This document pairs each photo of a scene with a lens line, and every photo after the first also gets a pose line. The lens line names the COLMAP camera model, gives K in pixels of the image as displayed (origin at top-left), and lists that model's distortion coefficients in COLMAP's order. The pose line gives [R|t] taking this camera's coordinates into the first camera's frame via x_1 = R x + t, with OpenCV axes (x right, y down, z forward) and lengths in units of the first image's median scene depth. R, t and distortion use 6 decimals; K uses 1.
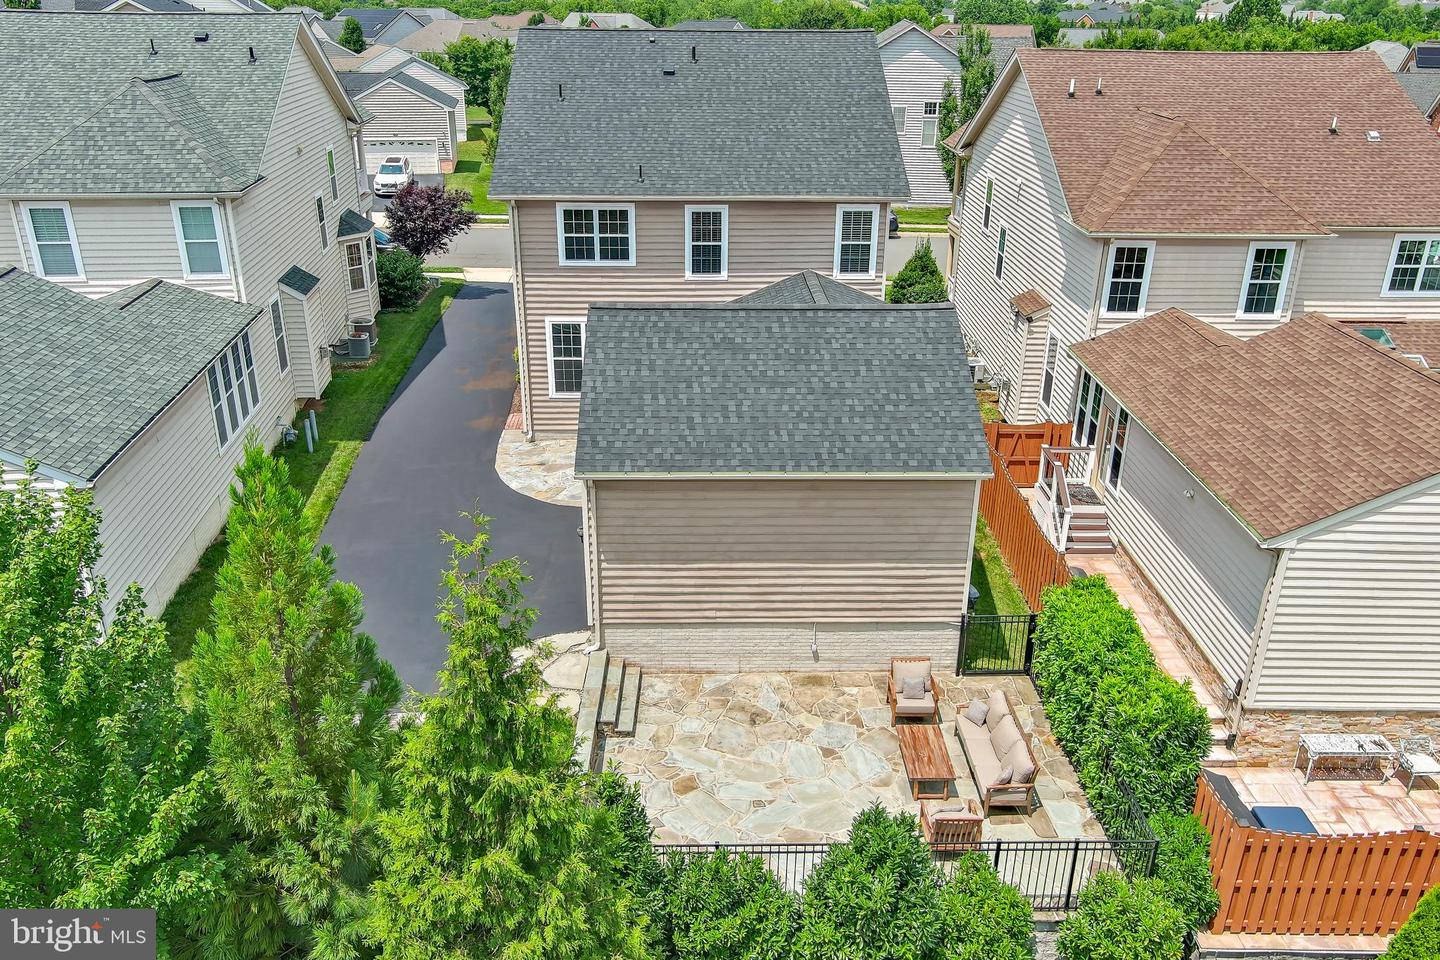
lens RADIAL K [[1125.6, 0, 720.0], [0, 1125.6, 480.0], [0, 0, 1]] dist [0.006179, -0.008950]
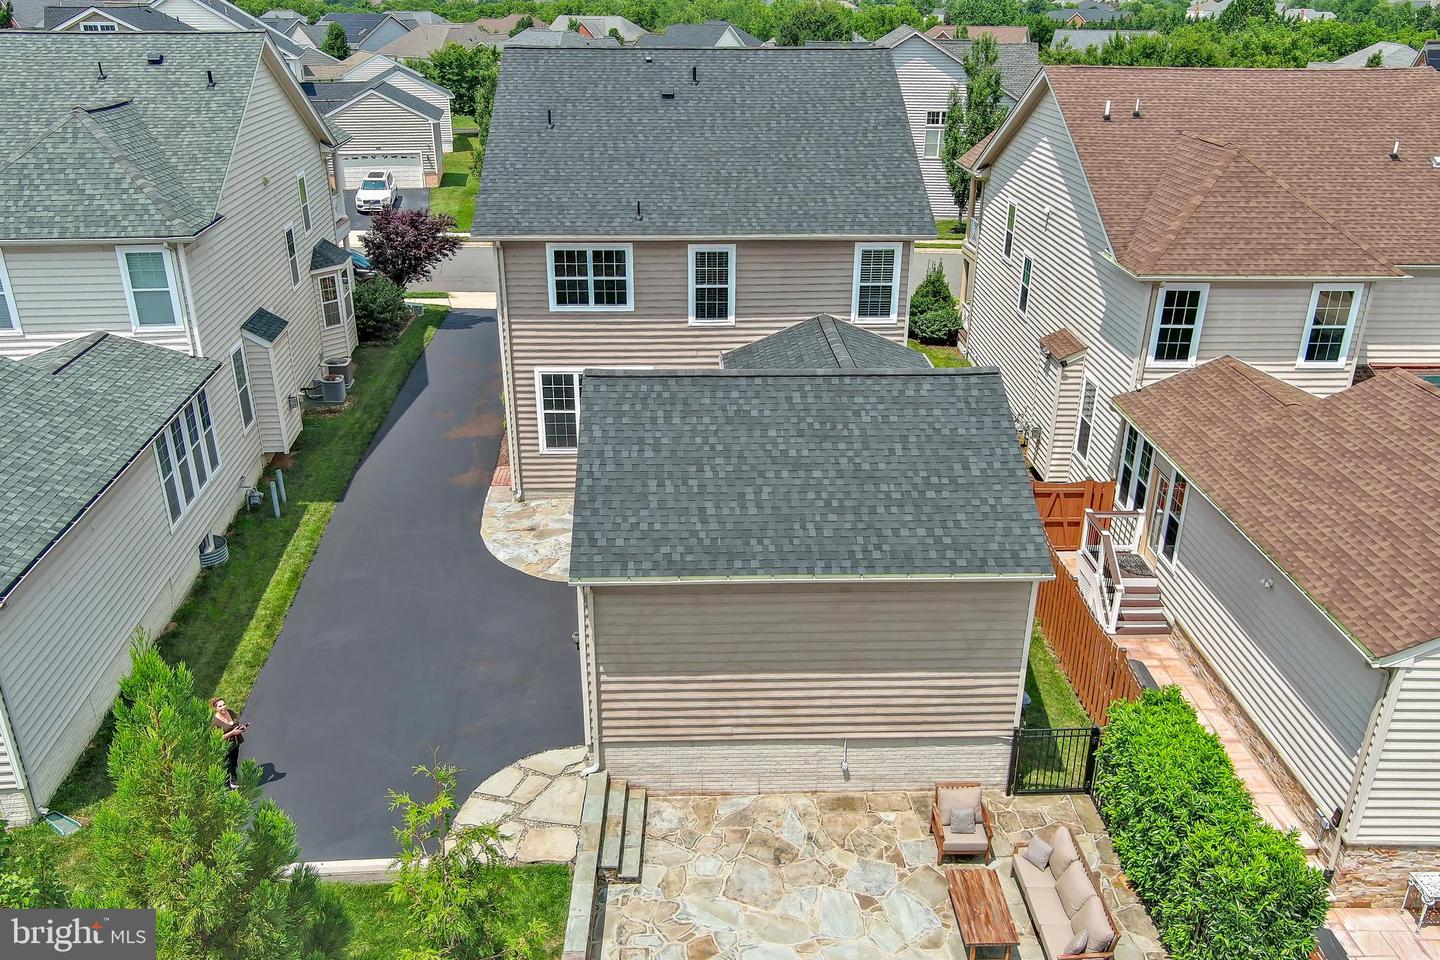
lens RADIAL K [[1125.6, 0, 720.0], [0, 1125.6, 480.0], [0, 0, 1]] dist [0.006179, -0.008950]
pose [[0.999947, -0.007435, 0.007056, -0.013965], [0.007434, 0.999972, 0.000235, -0.058287], [-0.007057, -0.000182, 0.999975, 0.099602]]
